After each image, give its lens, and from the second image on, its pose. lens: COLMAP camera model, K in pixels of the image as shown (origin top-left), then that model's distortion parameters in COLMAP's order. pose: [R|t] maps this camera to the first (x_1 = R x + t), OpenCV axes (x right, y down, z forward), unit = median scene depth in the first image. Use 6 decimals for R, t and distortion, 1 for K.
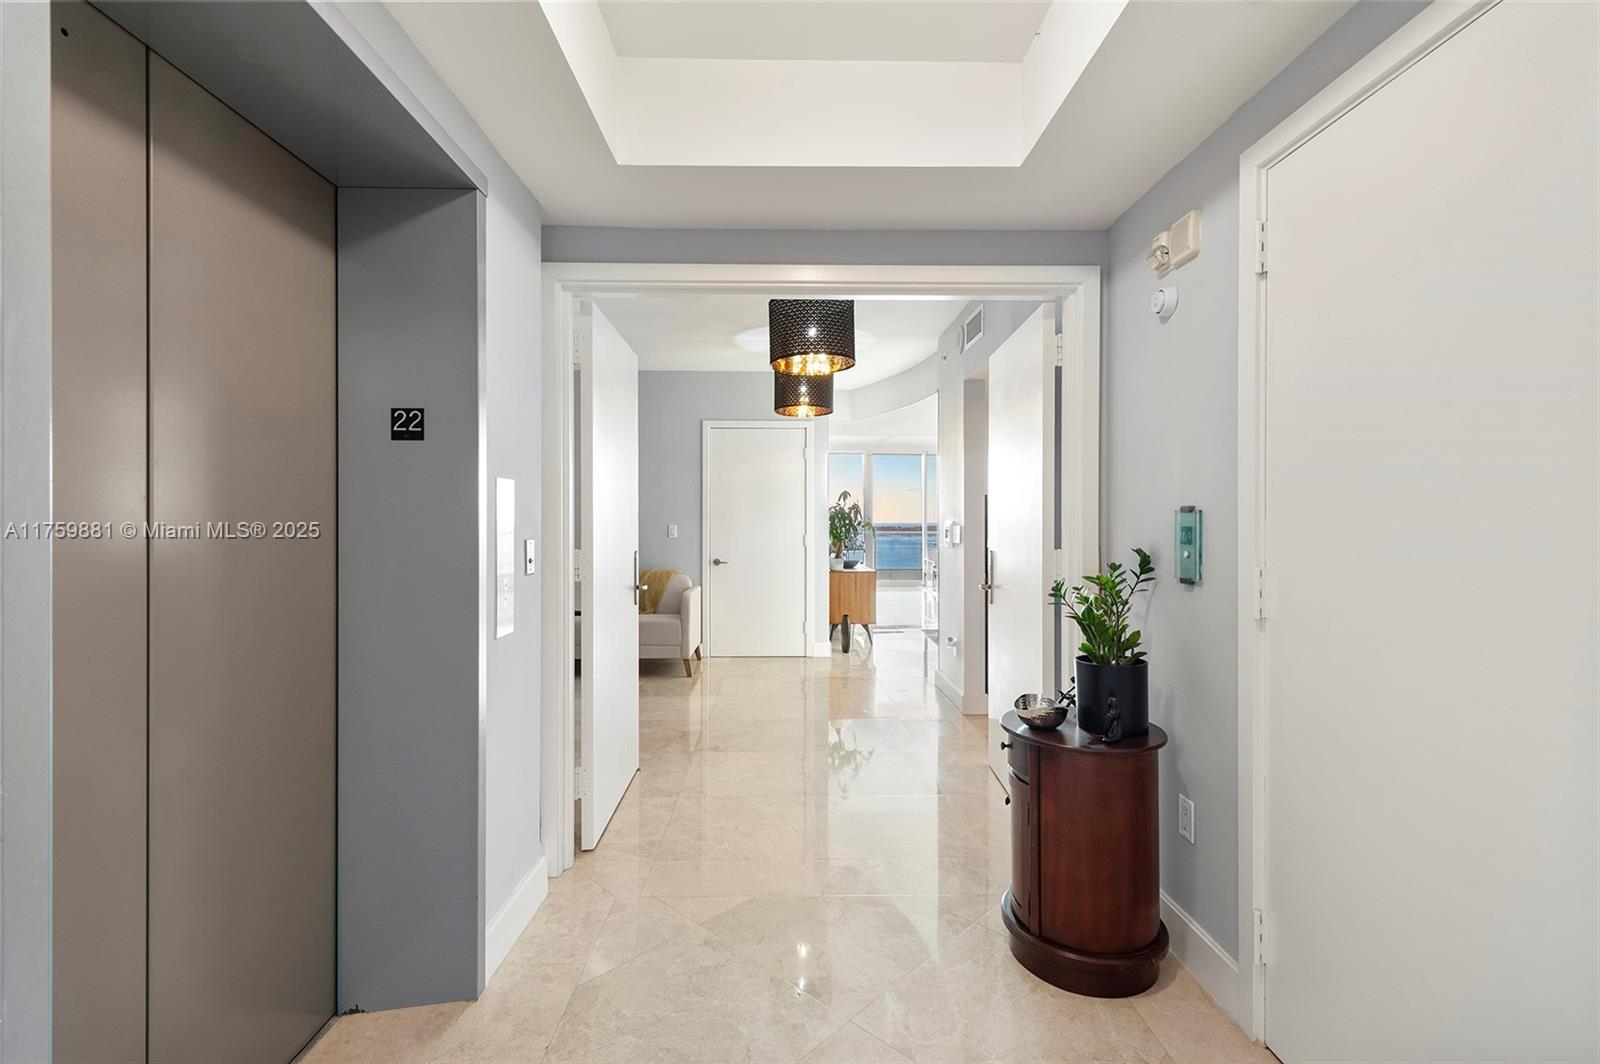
lens RADIAL K [[714.5, 0, 794.7], [0, 714.5, 521.7], [0, 0, 1]] dist [0.001997, 0.000316]
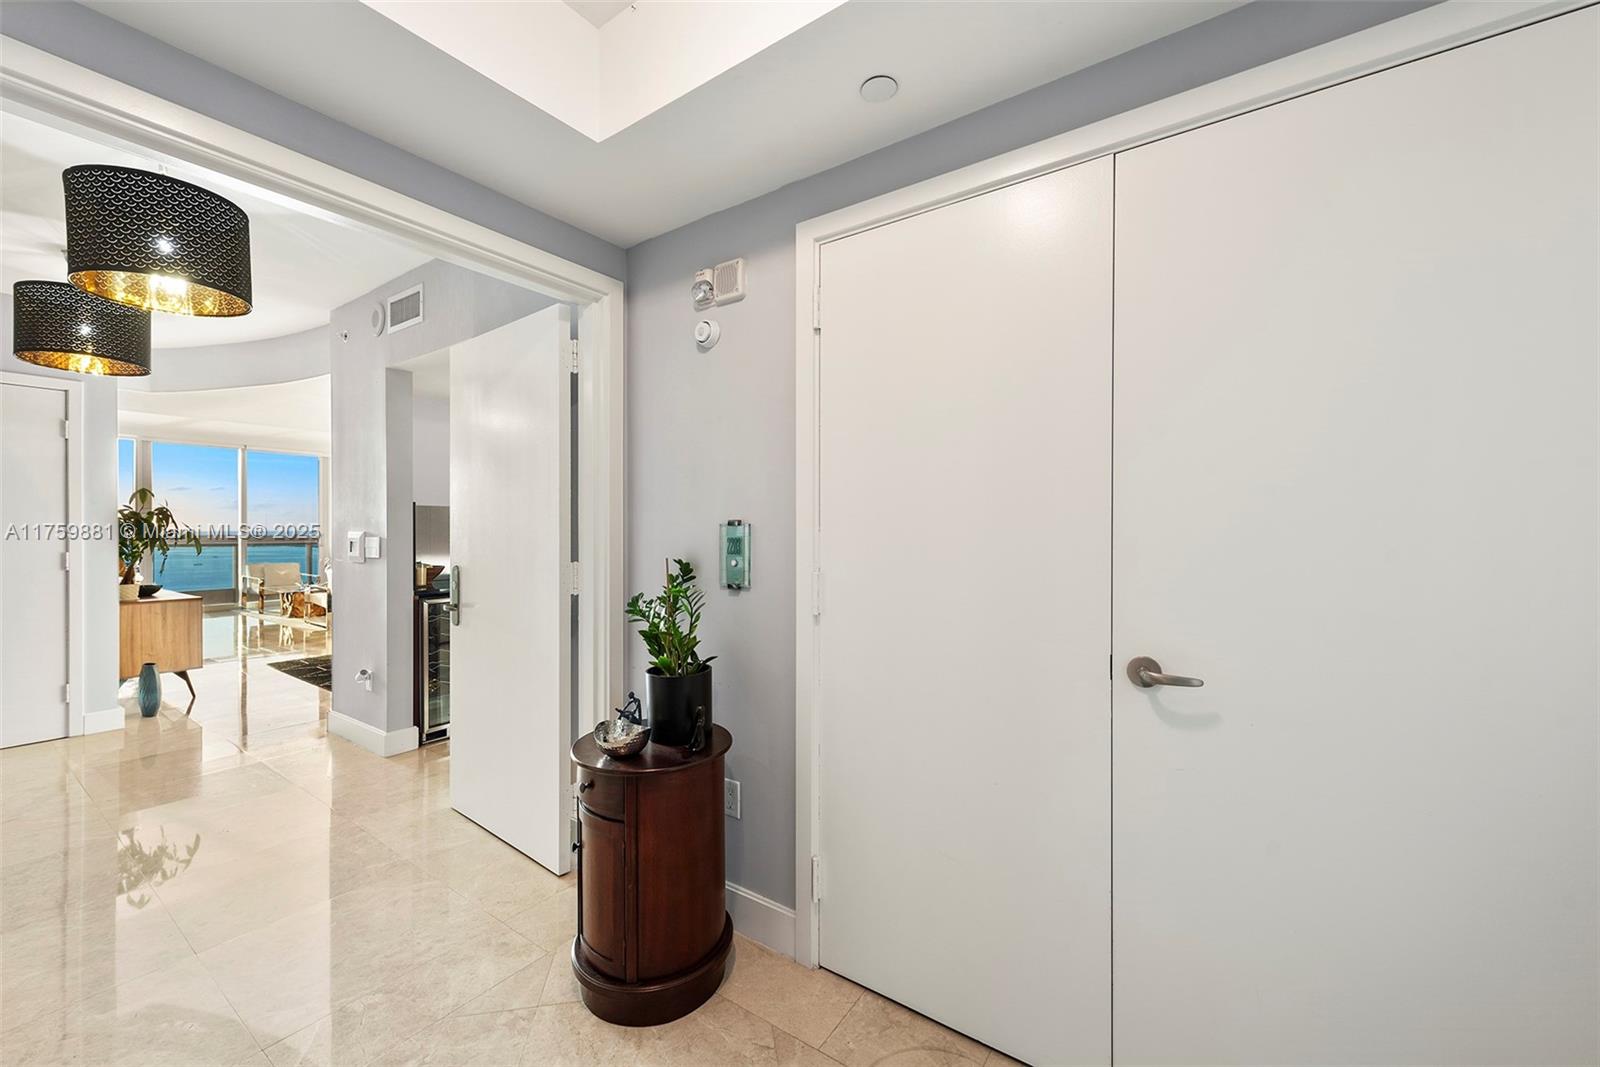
lens RADIAL K [[624.9, 0, 808.6], [0, 624.9, 532.2], [0, 0, 1]] dist [0.010037, -0.002678]
pose [[0.582563, -0.001614, 0.812784, -0.169916], [-0.000457, 0.999997, 0.002313, -0.004833], [-0.812785, -0.001719, 0.582561, 0.310740]]
